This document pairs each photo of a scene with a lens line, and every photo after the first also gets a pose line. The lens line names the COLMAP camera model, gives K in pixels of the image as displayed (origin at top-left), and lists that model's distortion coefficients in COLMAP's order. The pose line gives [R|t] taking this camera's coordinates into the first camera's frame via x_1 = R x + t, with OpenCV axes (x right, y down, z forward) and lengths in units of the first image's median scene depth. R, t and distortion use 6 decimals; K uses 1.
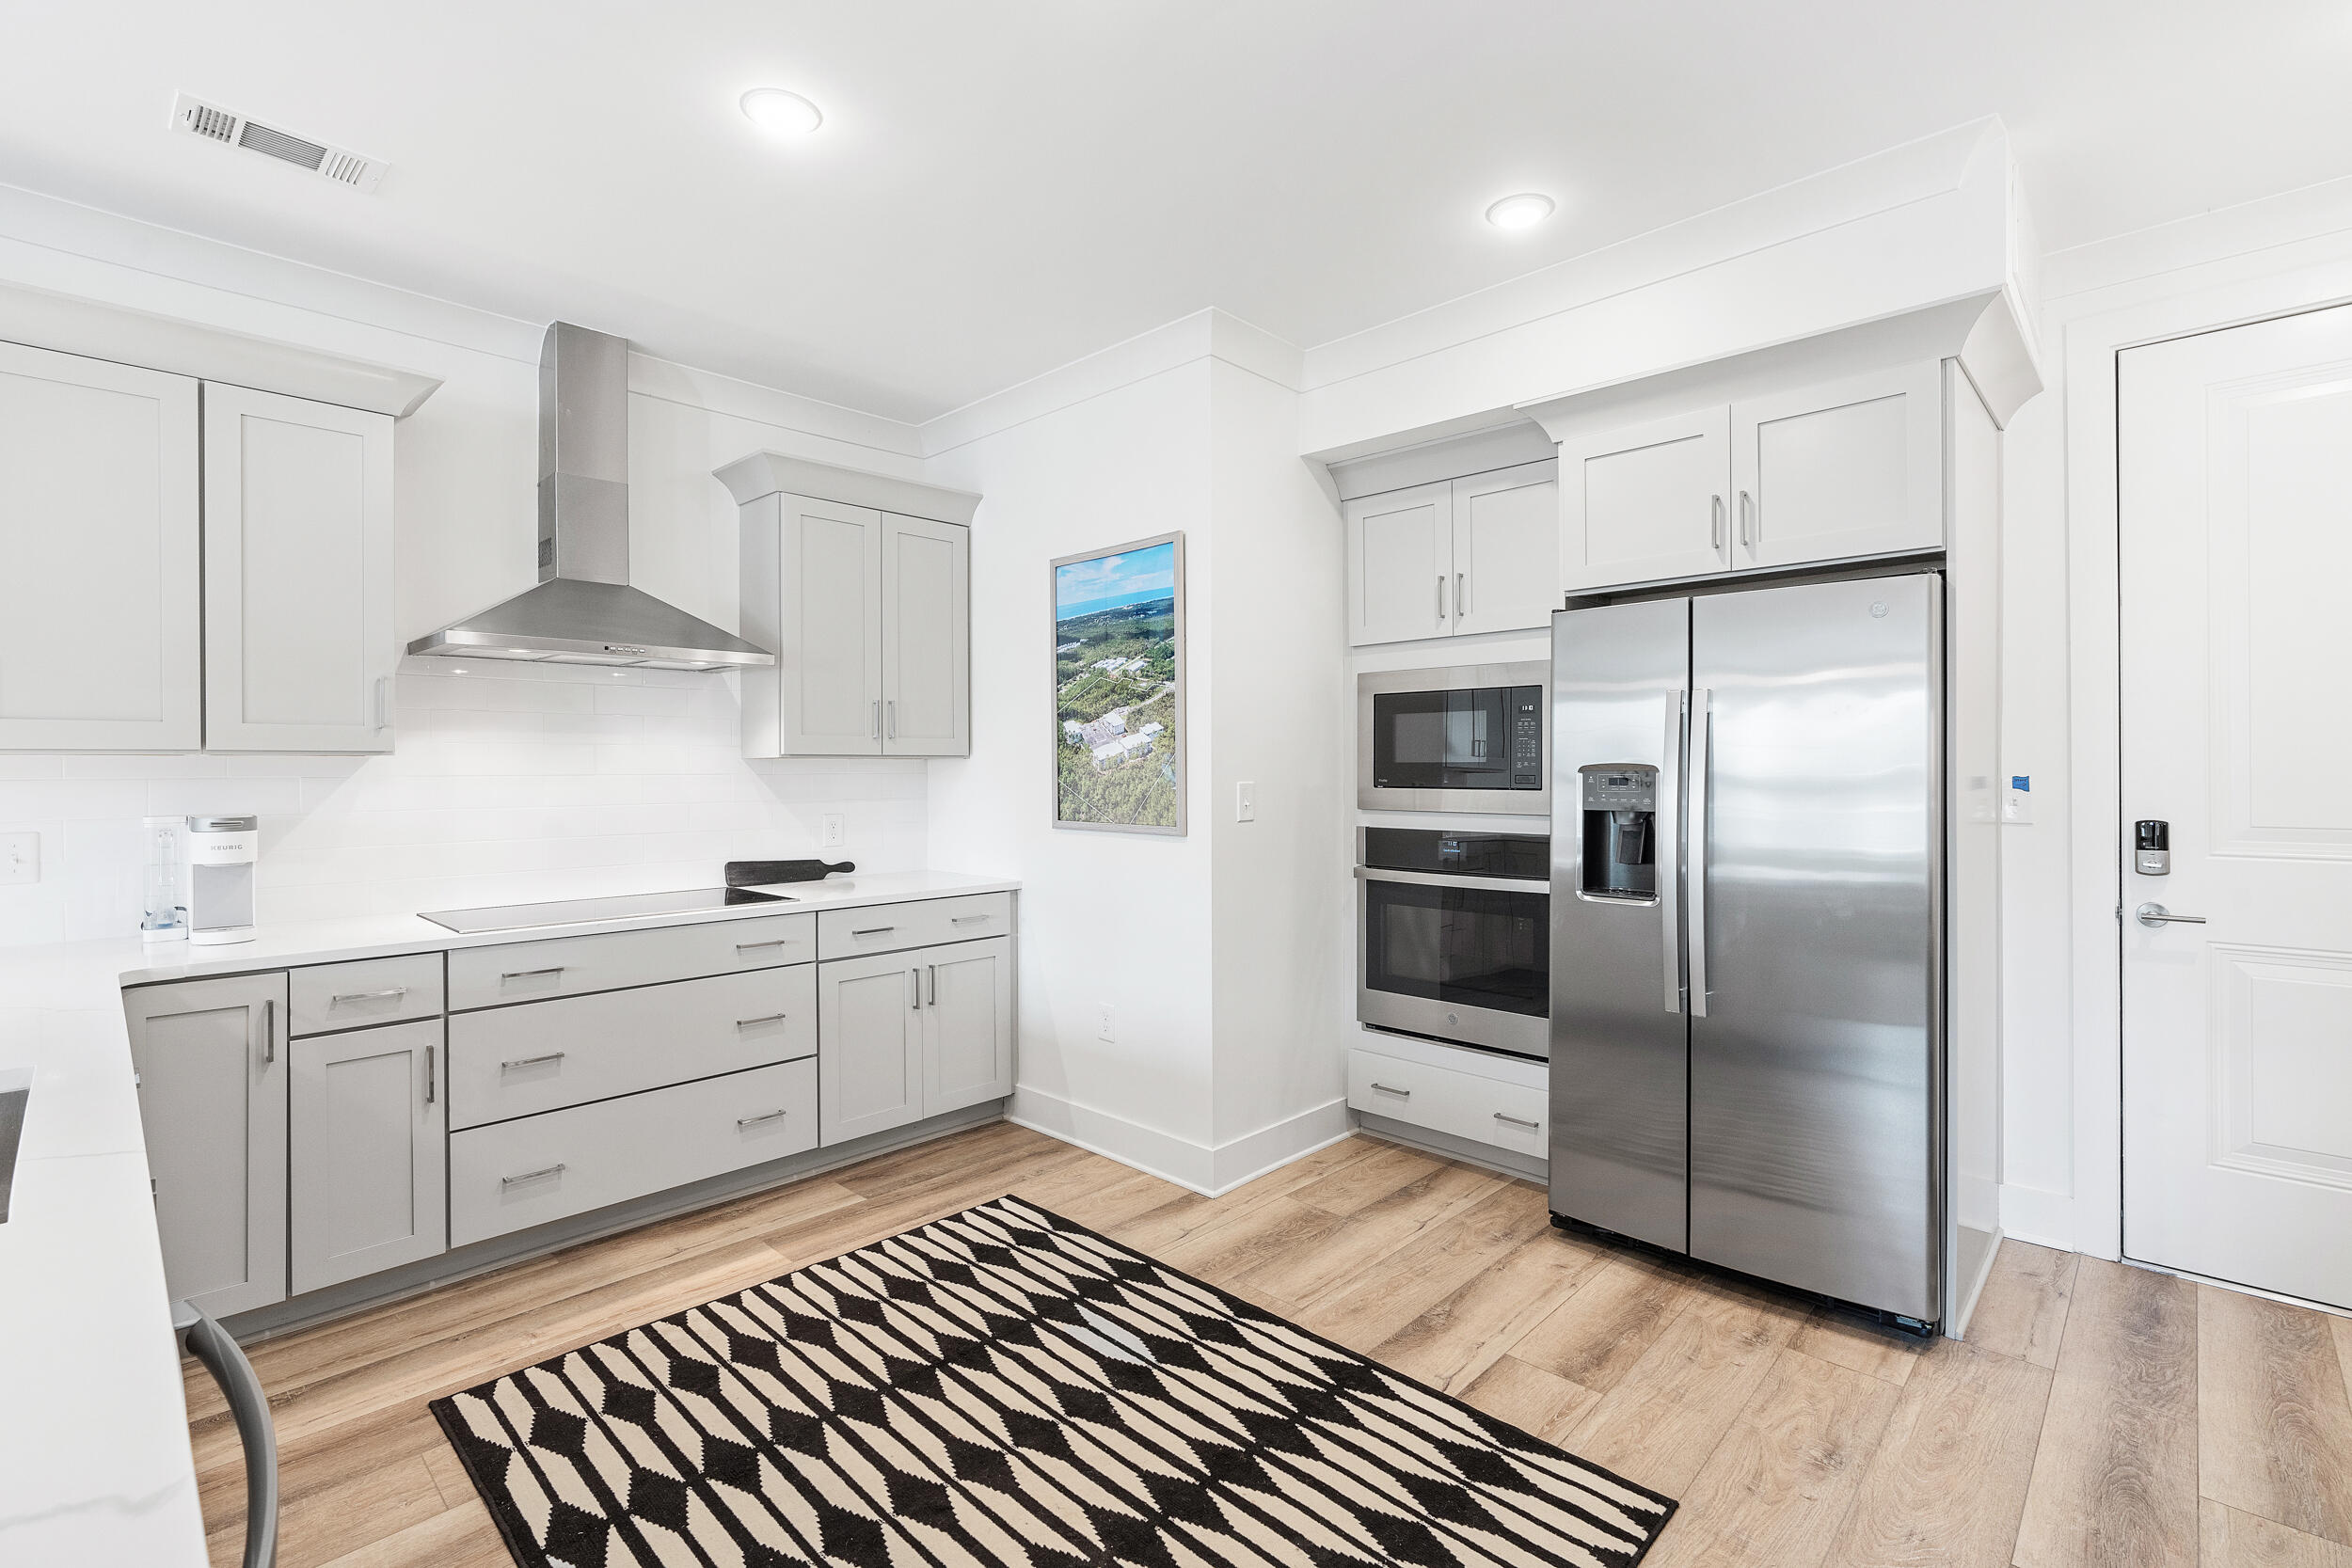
lens RADIAL K [[1075.1, 0, 1187.0], [0, 1075.1, 777.1], [0, 0, 1]] dist [-0.007006, 0.005336]
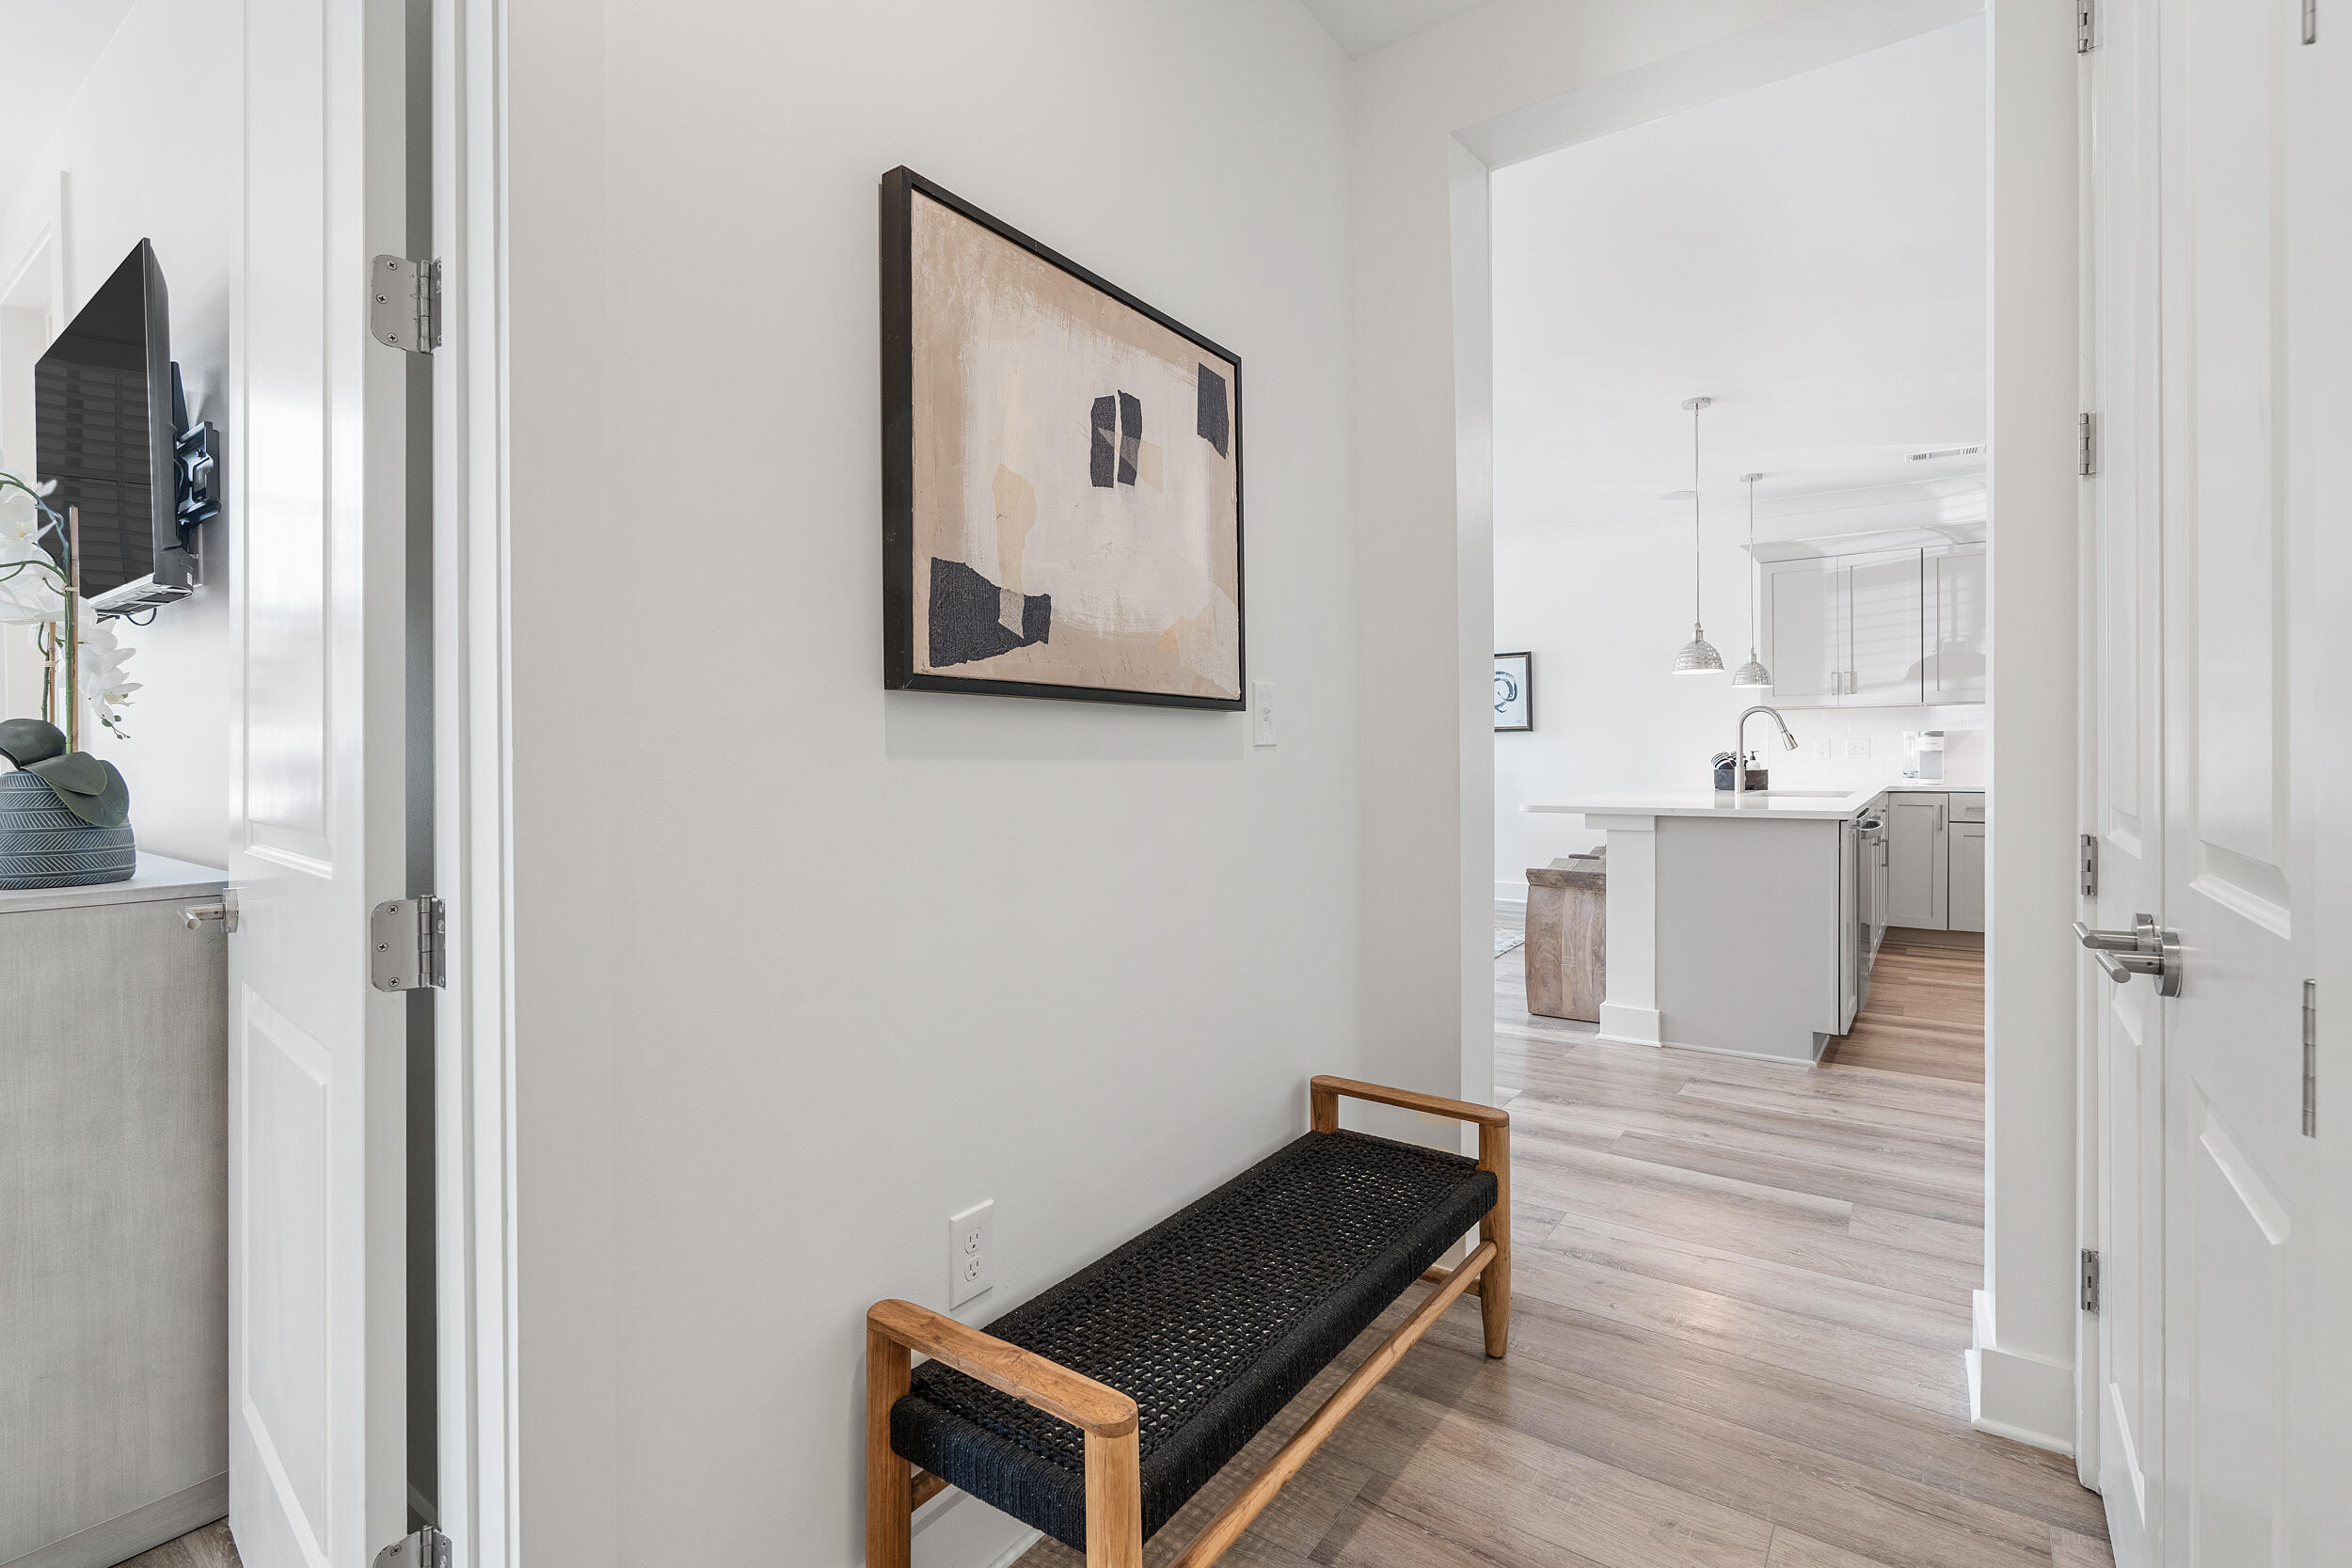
lens RADIAL K [[1075.1, 0, 1180.2], [0, 1075.1, 756.3], [0, 0, 1]] dist [-0.007006, 0.005336]
pose [[0.129042, 0.008075, -0.991606, 0.964582], [0.000776, 0.999966, 0.008244, 0.057012], [0.991639, -0.001833, 0.129031, -0.739301]]
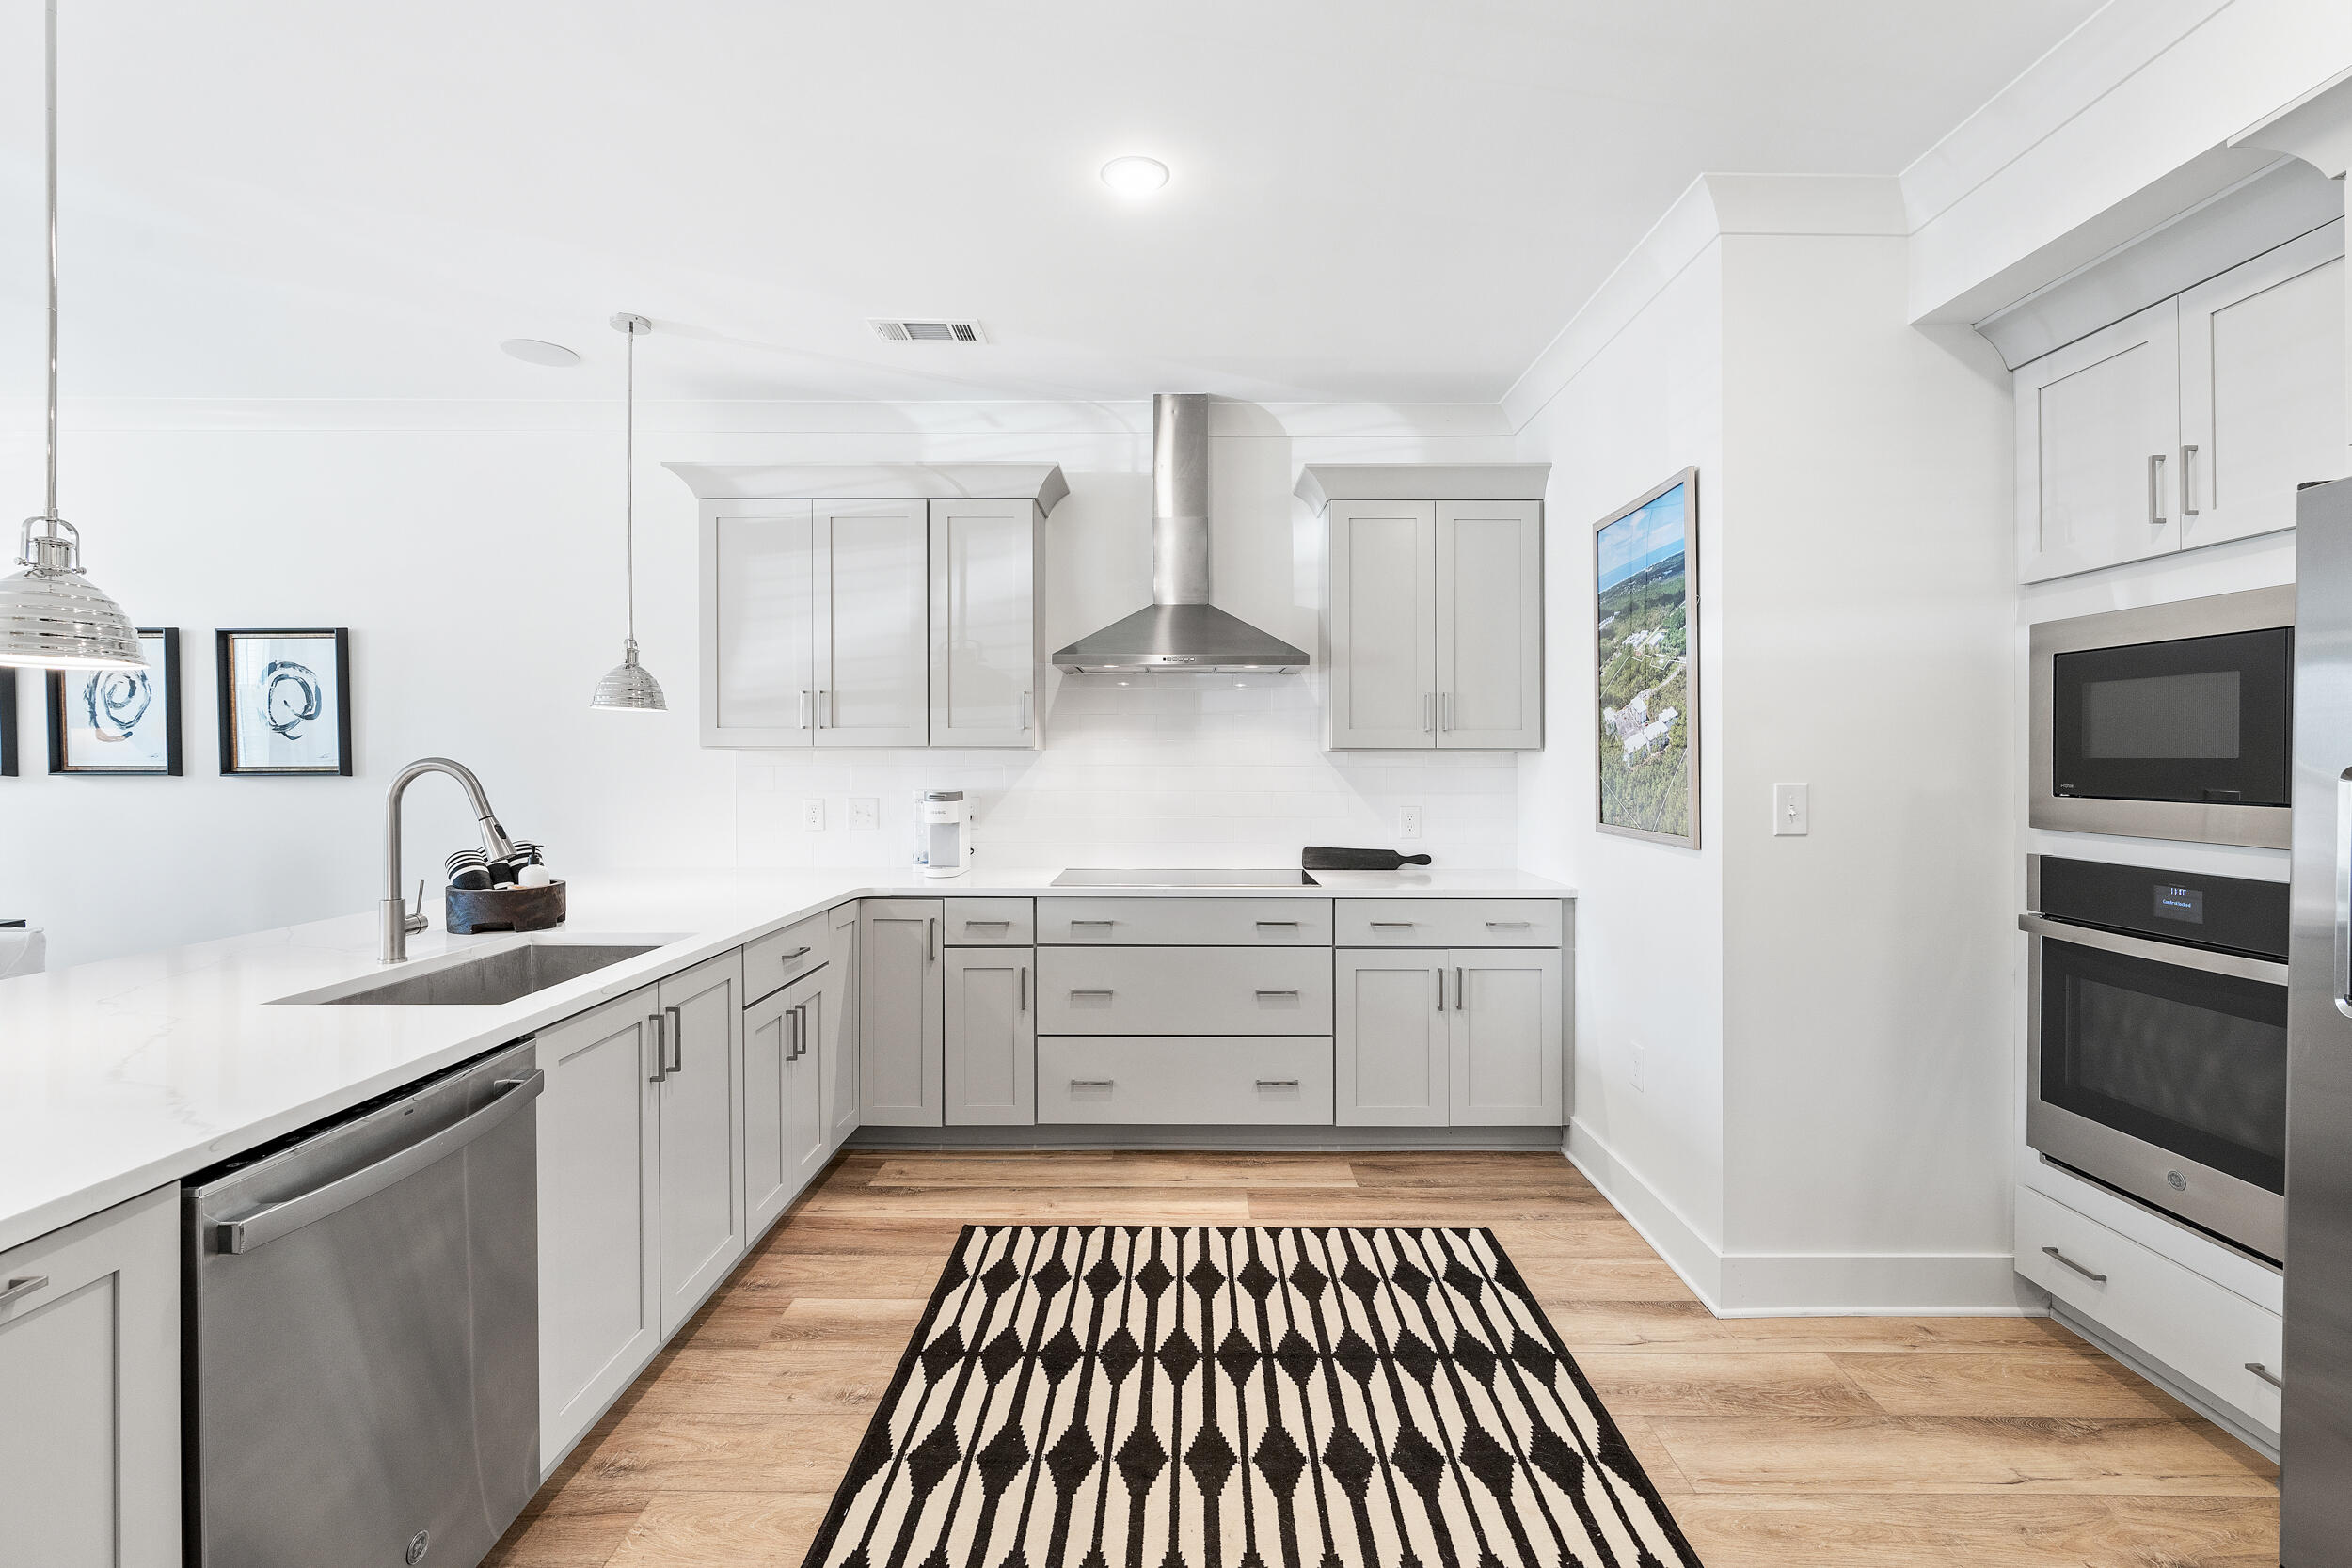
lens RADIAL K [[1075.1, 0, 1188.5], [0, 1075.1, 767.4], [0, 0, 1]] dist [-0.007006, 0.005336]
pose [[0.682404, 0.011202, -0.730890, 0.327502], [-0.011665, 0.999922, 0.004435, -0.005390], [0.730882, 0.005500, 0.682481, 0.187776]]
